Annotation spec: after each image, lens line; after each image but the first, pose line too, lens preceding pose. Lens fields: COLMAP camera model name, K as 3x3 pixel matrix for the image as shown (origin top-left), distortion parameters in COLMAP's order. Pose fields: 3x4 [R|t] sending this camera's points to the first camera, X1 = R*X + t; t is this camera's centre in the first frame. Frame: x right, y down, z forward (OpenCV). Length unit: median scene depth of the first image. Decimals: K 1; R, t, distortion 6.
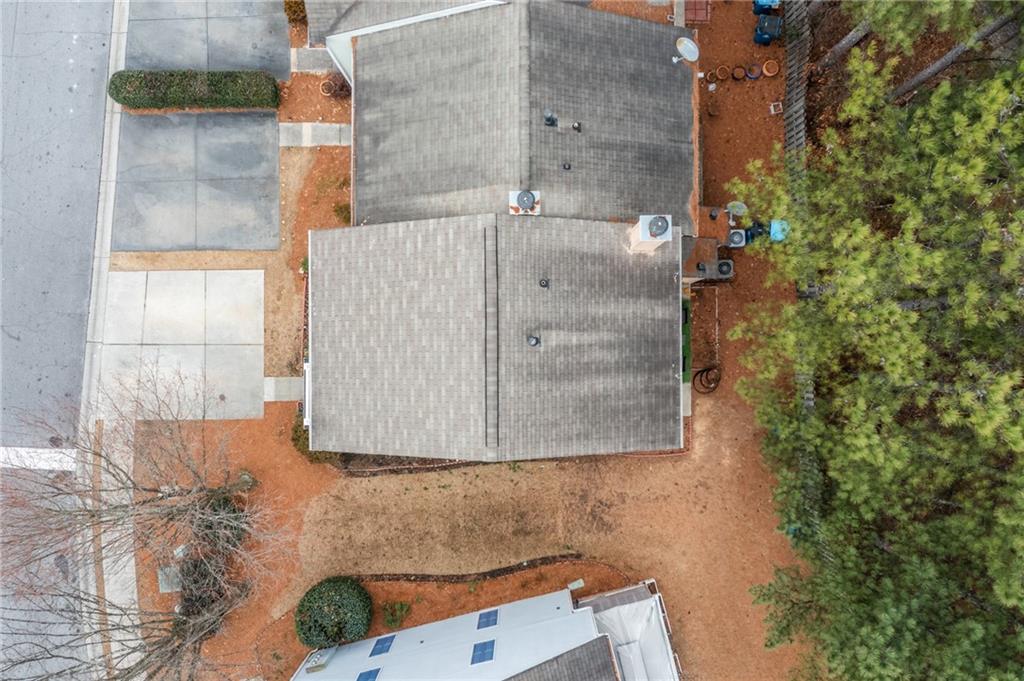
lens RADIAL K [[802.4, 0, 512.0], [0, 802.4, 340.5], [0, 0, 1]] dist [0.011075, 0.011853]
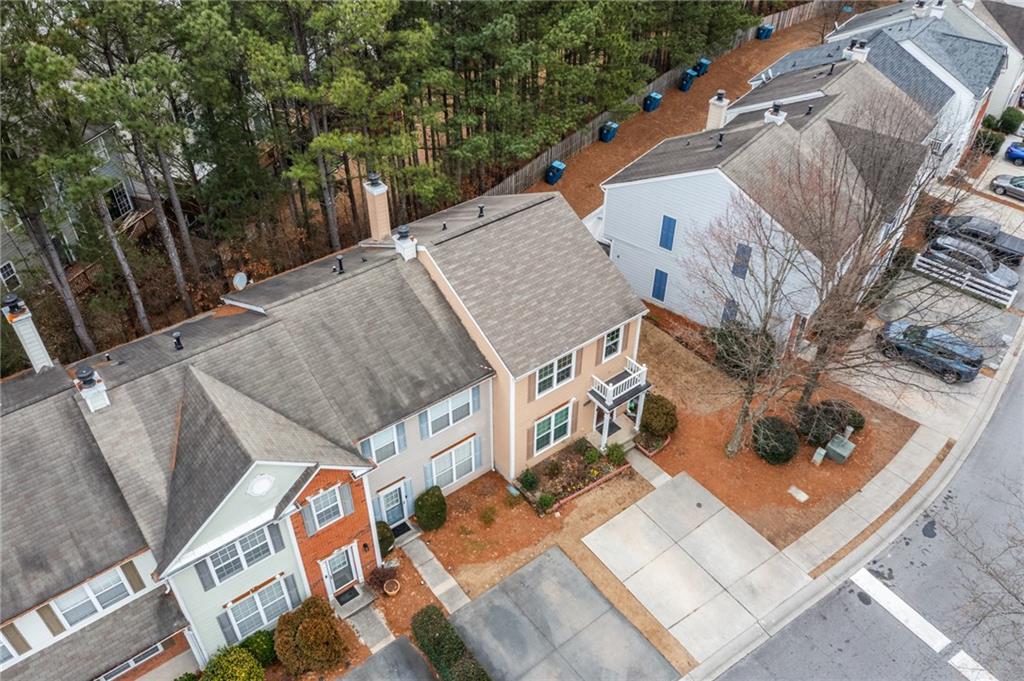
lens RADIAL K [[804.1, 0, 512.0], [0, 804.1, 340.5], [0, 0, 1]] dist [0.008037, 0.002615]
pose [[-0.608669, -0.498896, 0.616948, -0.746279], [0.793409, -0.377869, 0.477198, -0.537373], [-0.004947, 0.779948, 0.625825, 0.176457]]
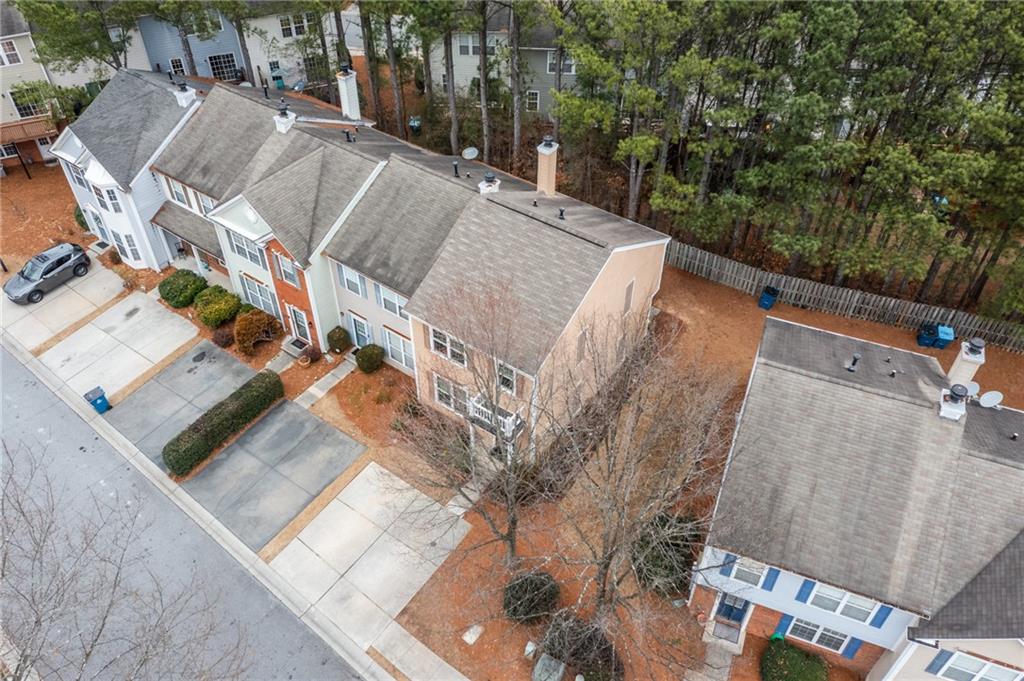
lens RADIAL K [[802.4, 0, 512.0], [0, 802.4, 340.5], [0, 0, 1]] dist [0.011075, 0.011853]
pose [[0.590696, -0.542612, 0.597203, -0.780144], [0.806614, 0.416588, -0.419318, 0.482926], [-0.021260, 0.729402, 0.683755, 0.077810]]
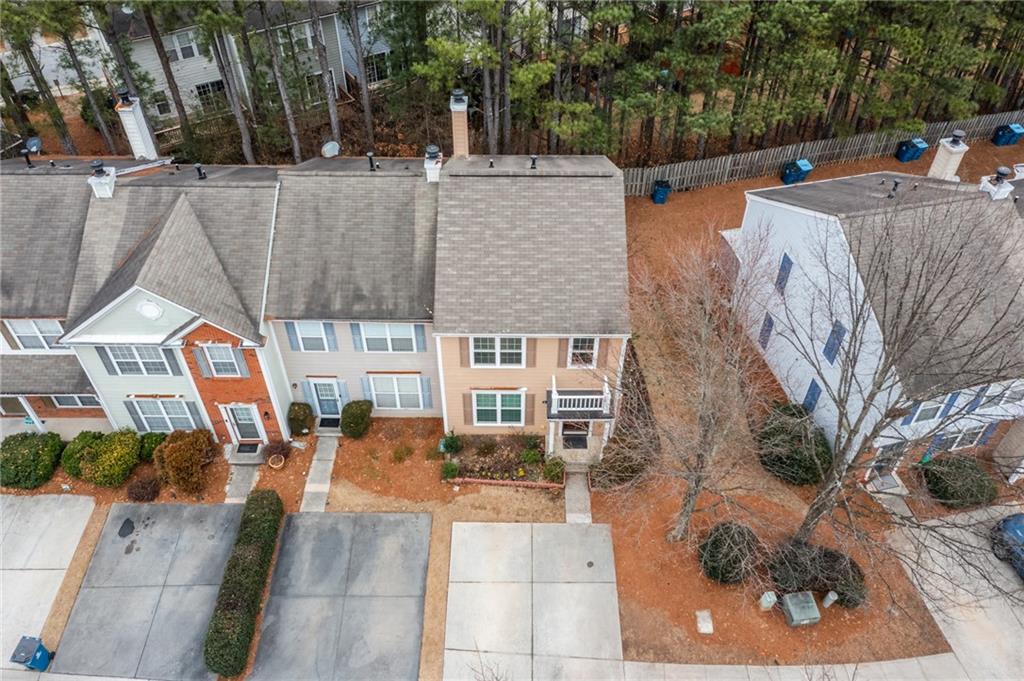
lens RADIAL K [[804.1, 0, 512.0], [0, 804.1, 340.5], [0, 0, 1]] dist [0.008037, 0.002615]
pose [[0.012413, -0.692164, 0.721634, -0.836834], [0.999836, 0.018133, 0.000194, -0.022022], [-0.013219, 0.721513, 0.692275, 0.187234]]
